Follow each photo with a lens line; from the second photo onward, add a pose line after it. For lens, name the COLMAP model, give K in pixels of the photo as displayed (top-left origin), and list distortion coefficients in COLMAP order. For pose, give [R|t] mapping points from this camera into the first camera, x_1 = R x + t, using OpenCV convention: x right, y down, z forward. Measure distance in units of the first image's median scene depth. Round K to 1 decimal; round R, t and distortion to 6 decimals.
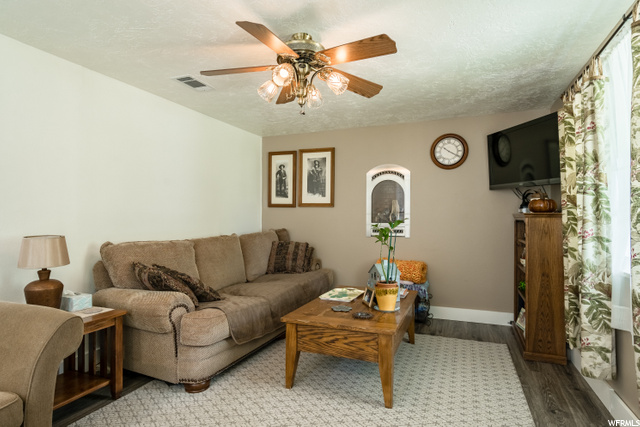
lens RADIAL K [[354.7, 0, 321.4], [0, 354.7, 207.8], [0, 0, 1]] dist [0.005649, 0.004123]
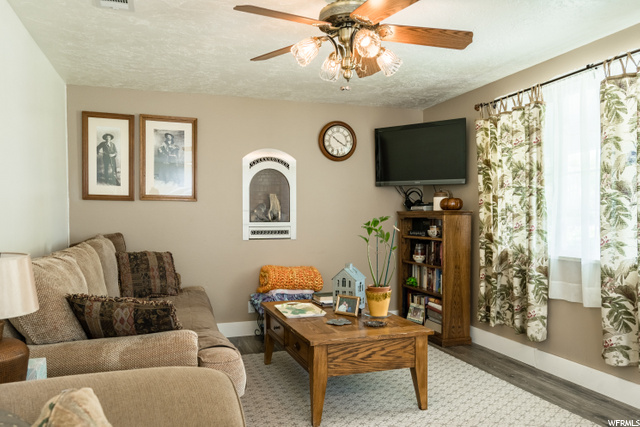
lens RADIAL K [[483.5, 0, 319.0], [0, 483.5, 218.0], [0, 0, 1]] dist [0.008932, 0.002591]
pose [[0.766155, -0.006267, 0.642625, -0.579435], [-0.014369, 0.999535, 0.026878, 0.002687], [-0.642495, -0.029827, 0.765709, 0.119384]]
